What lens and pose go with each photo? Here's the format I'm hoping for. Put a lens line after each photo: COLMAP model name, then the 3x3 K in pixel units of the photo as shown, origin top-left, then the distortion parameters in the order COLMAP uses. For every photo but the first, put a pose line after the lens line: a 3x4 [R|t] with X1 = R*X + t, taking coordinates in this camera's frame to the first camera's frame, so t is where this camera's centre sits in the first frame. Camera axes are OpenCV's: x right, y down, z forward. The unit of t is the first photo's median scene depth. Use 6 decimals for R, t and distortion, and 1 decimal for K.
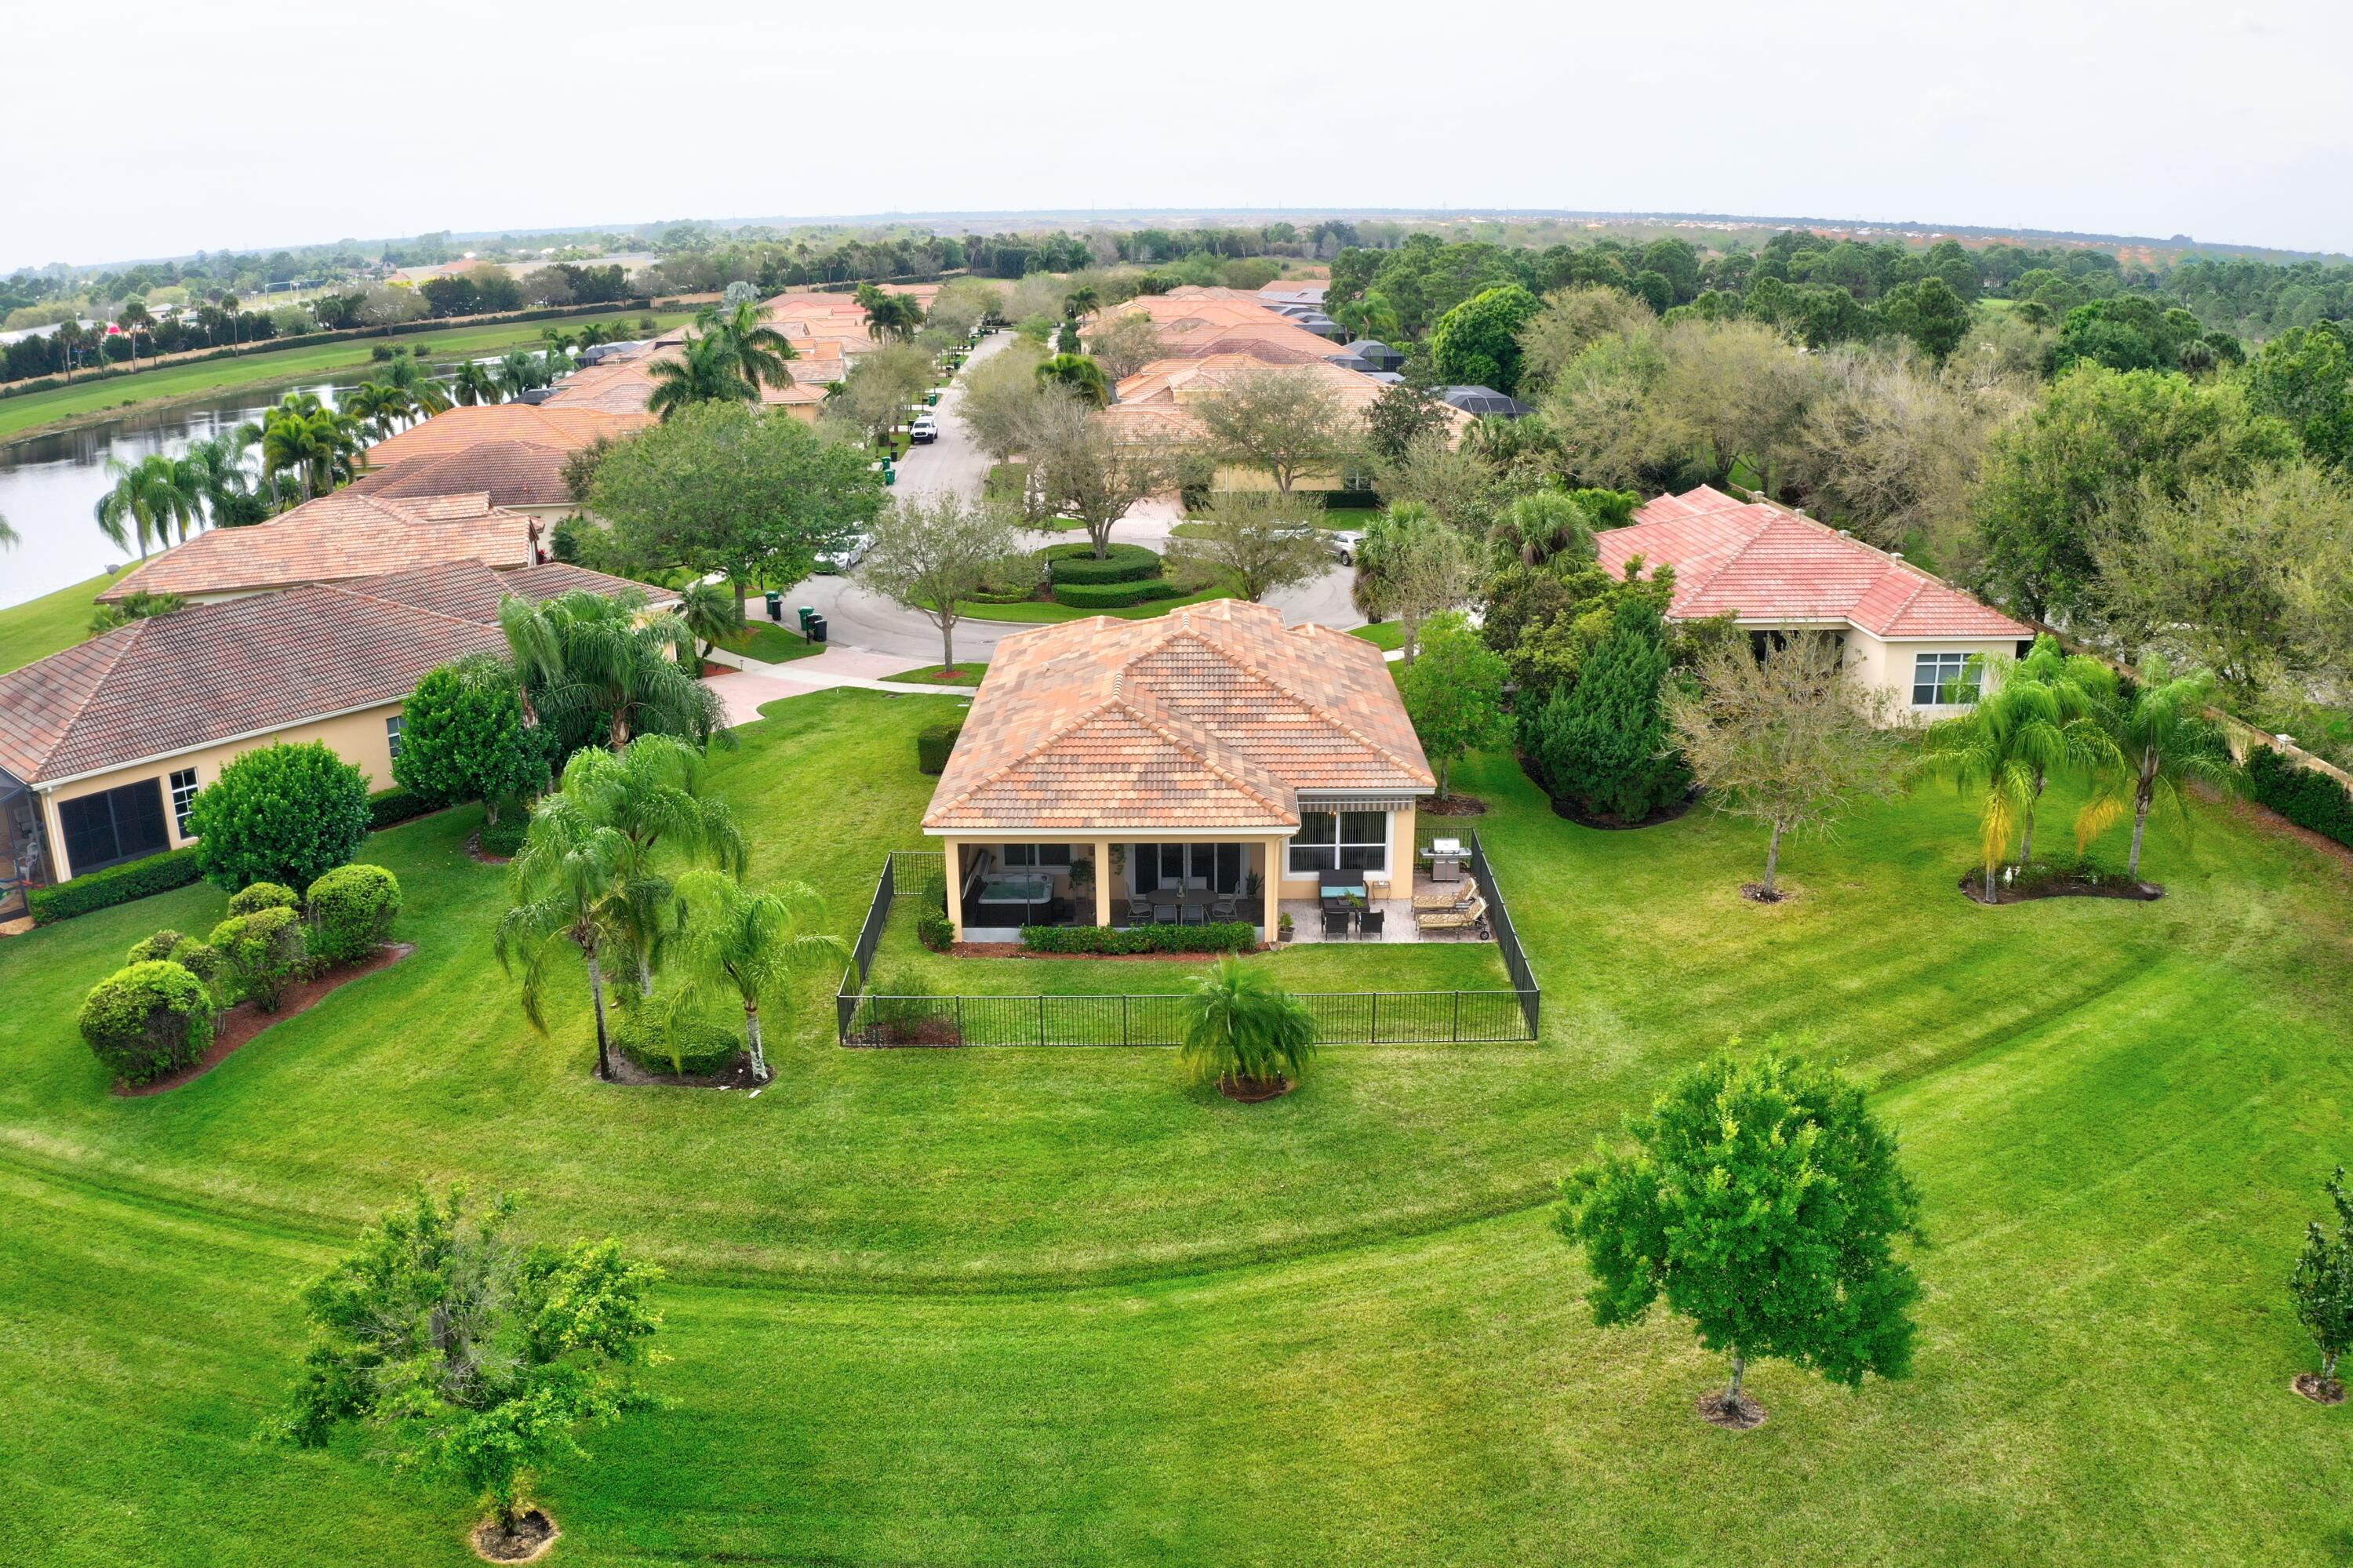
lens RADIAL K [[1793.9, 0, 1176.5], [0, 1793.9, 784.0], [0, 0, 1]] dist [-0.211249, 0.031393]
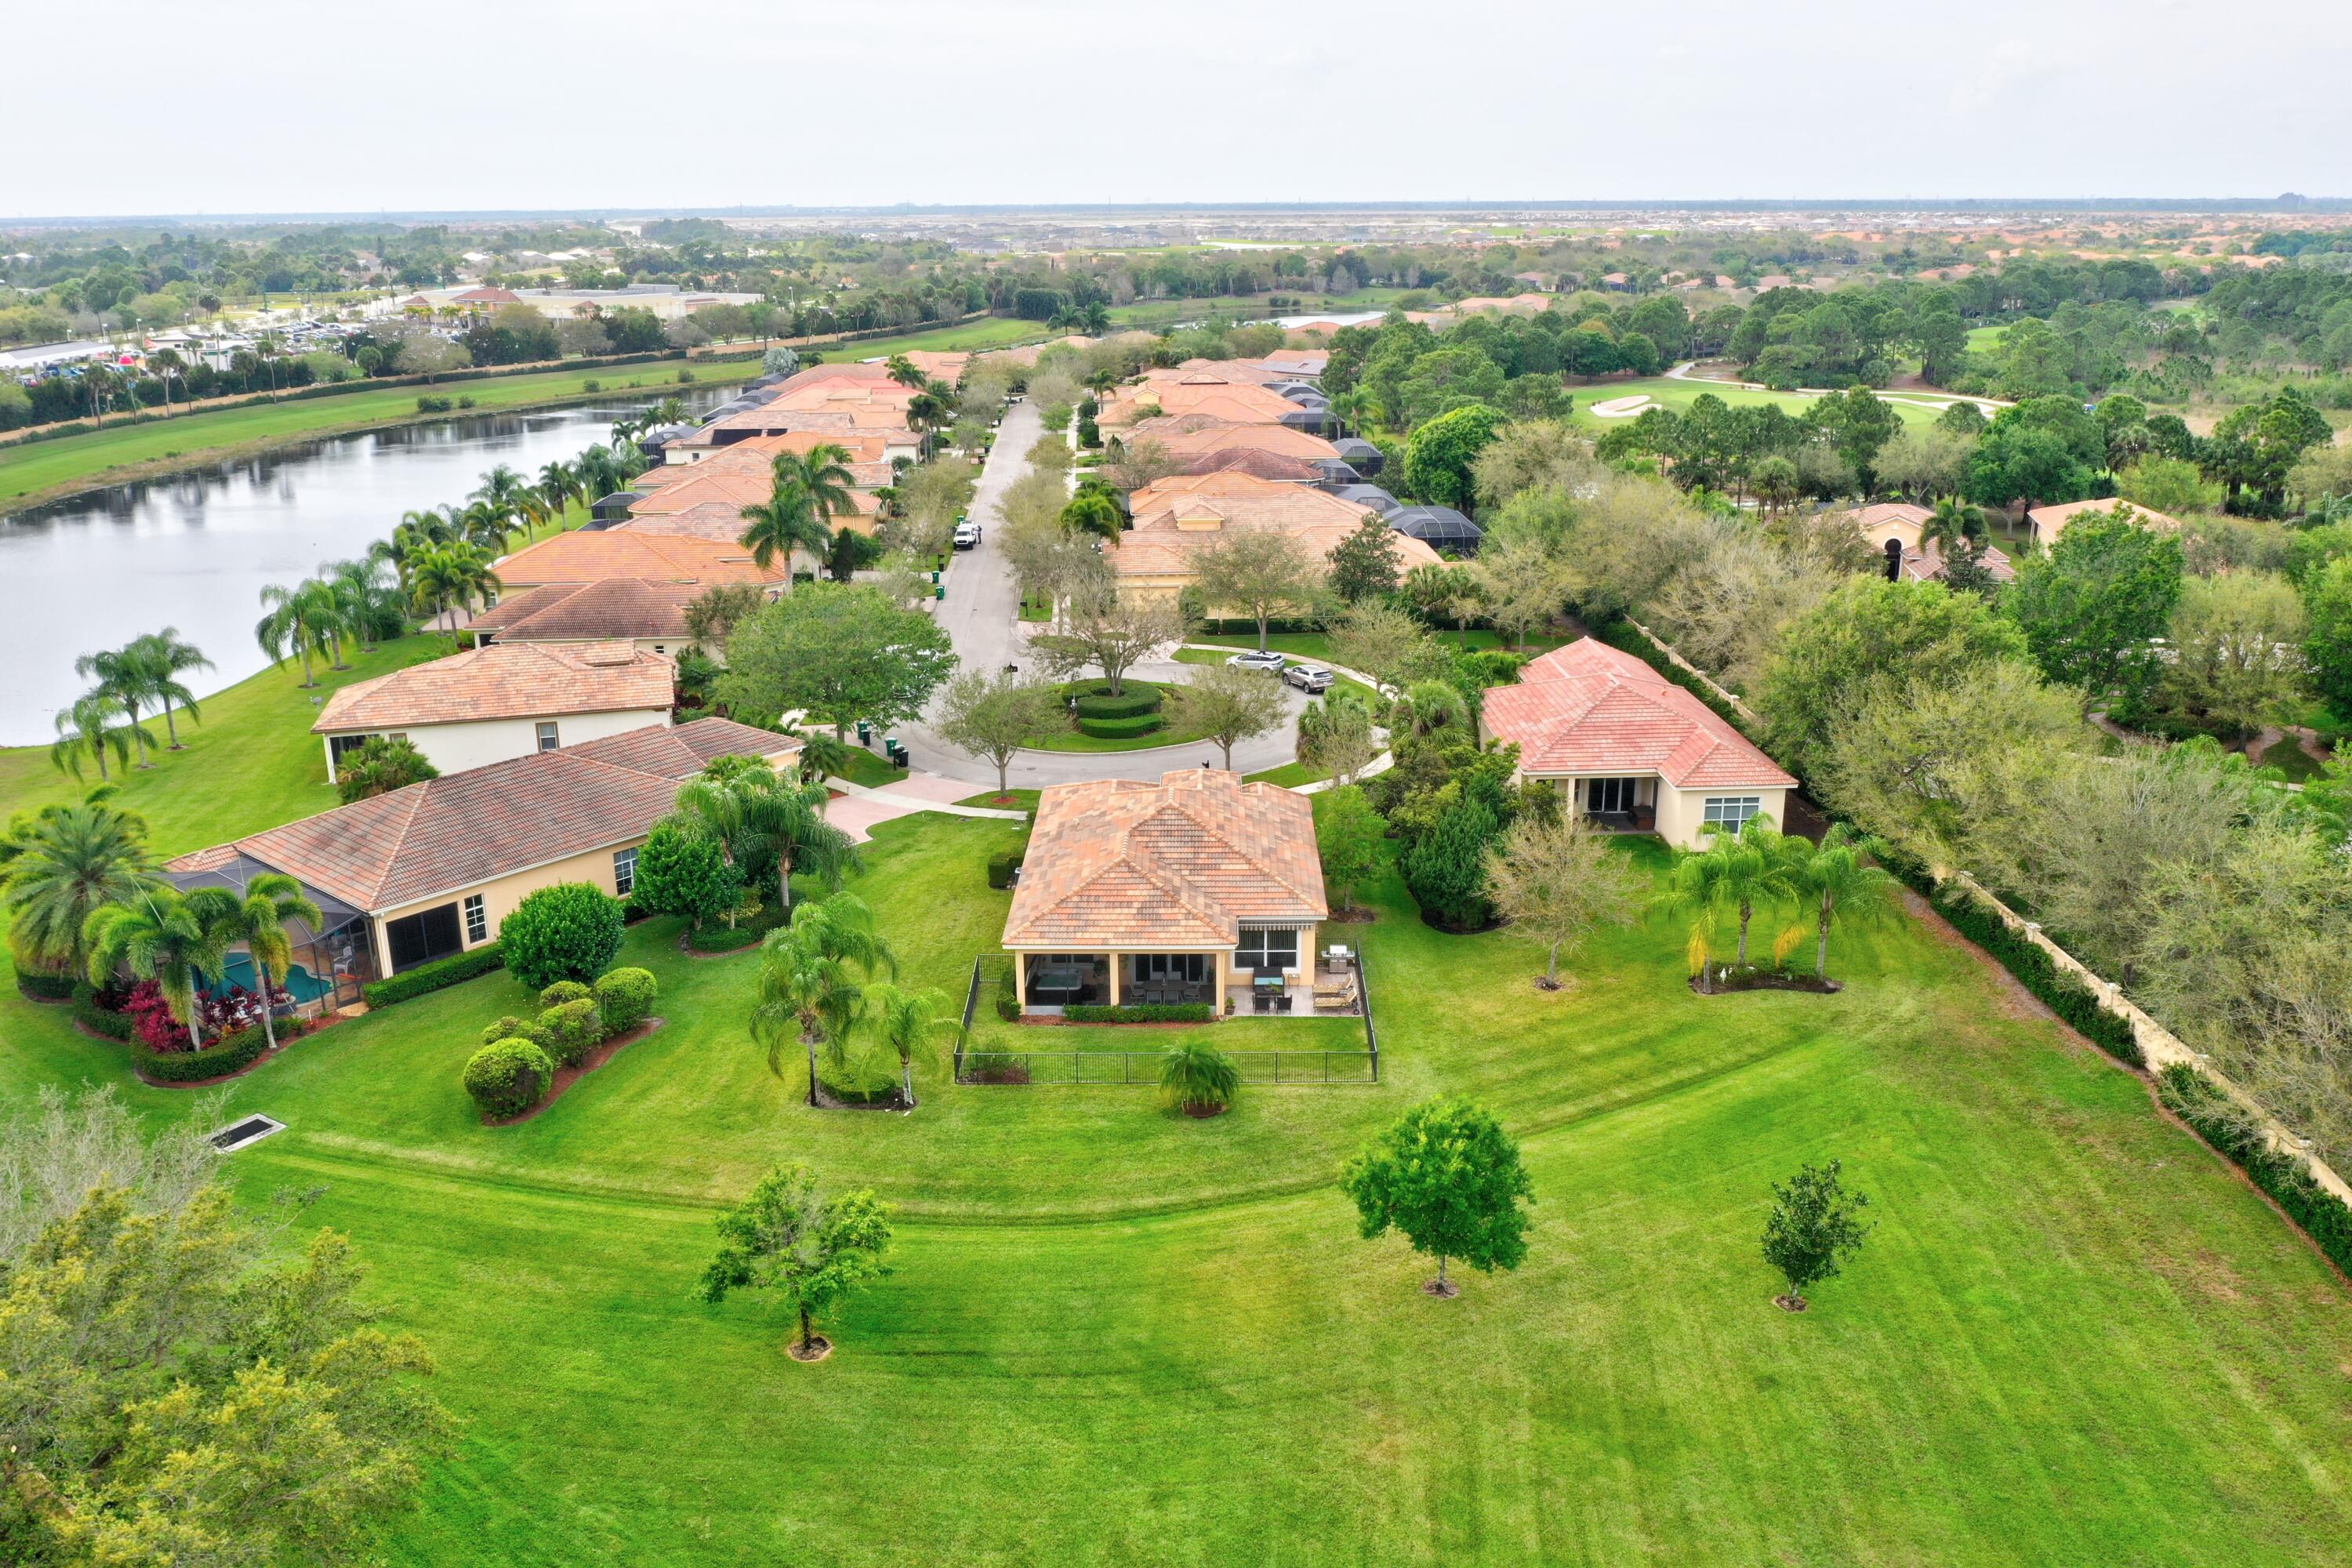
lens RADIAL K [[1813.3, 0, 1176.0], [0, 1813.3, 784.0], [0, 0, 1]] dist [-0.033519, -0.001561]
pose [[0.999945, 0.002457, -0.010227, 0.029469], [-0.002464, 0.999997, -0.000603, -0.116095], [0.010226, 0.000629, 0.999948, -0.609211]]
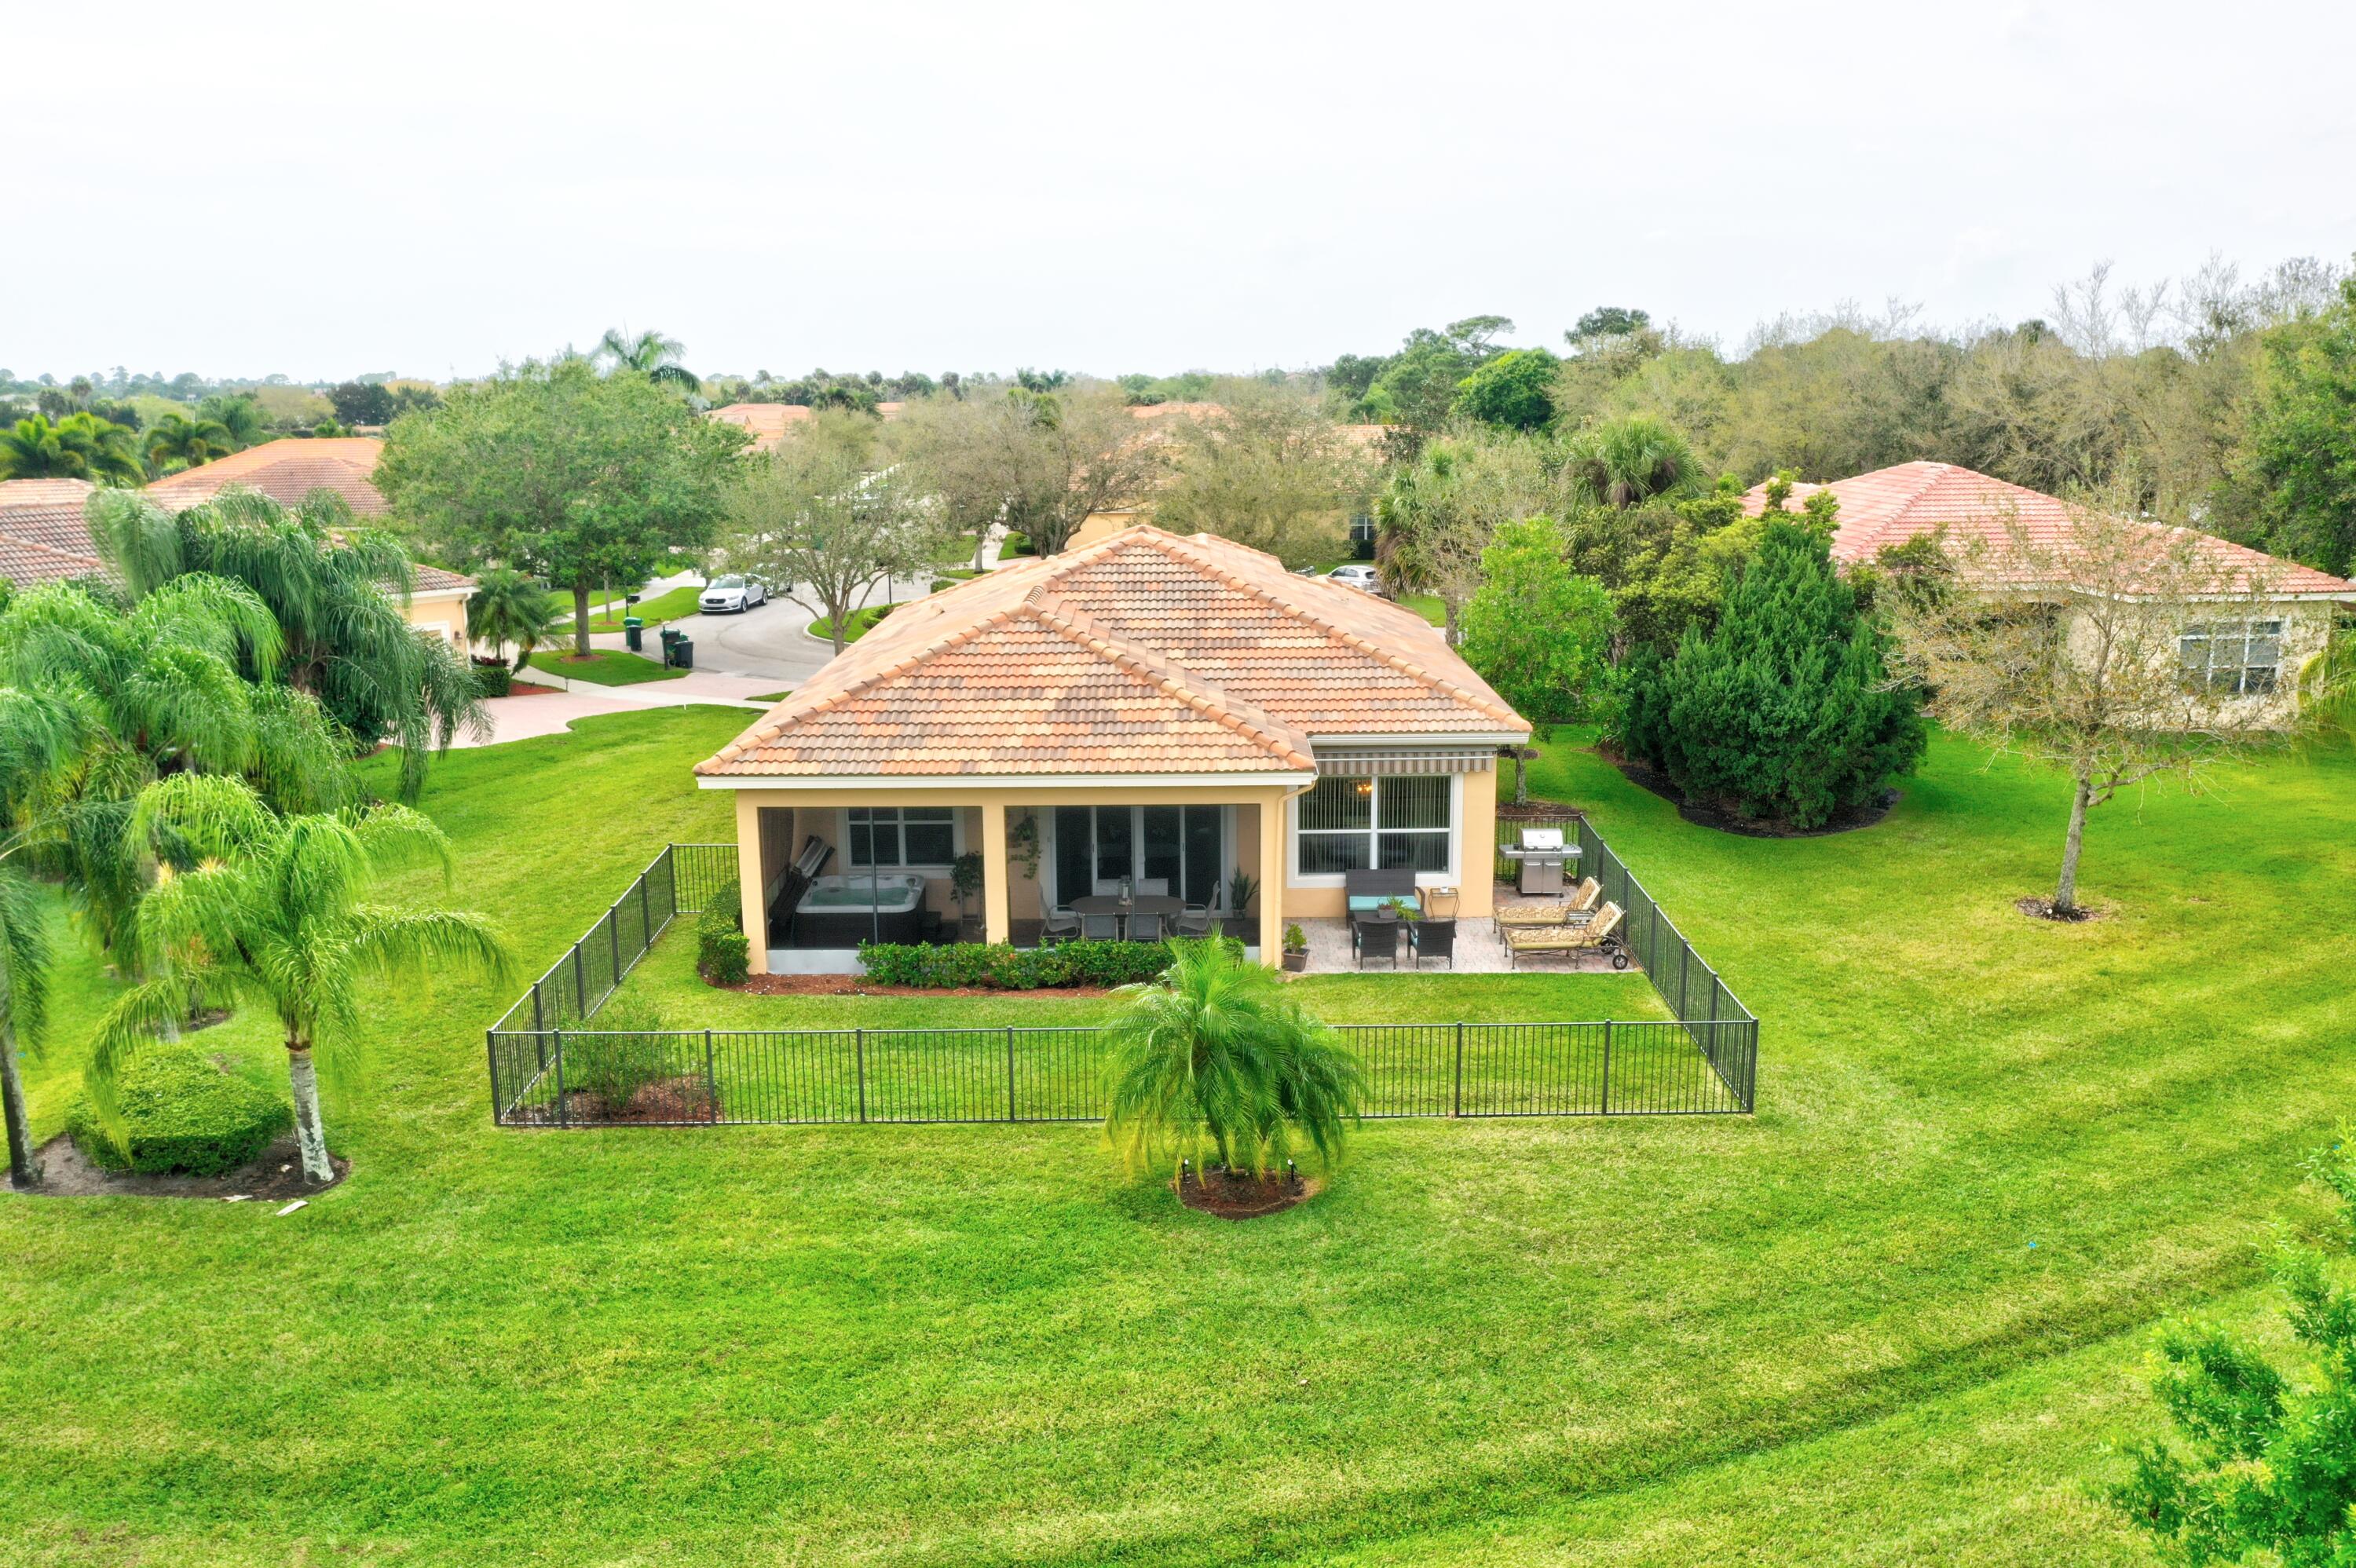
lens RADIAL K [[1816.2, 0, 1178.0], [0, 1816.2, 784.0], [0, 0, 1]] dist [-0.033519, -0.001561]
pose [[0.999982, -0.002193, 0.005643, 0.017639], [0.002753, 0.994872, -0.101107, 0.087443], [-0.005393, 0.101120, 0.994860, 0.377012]]
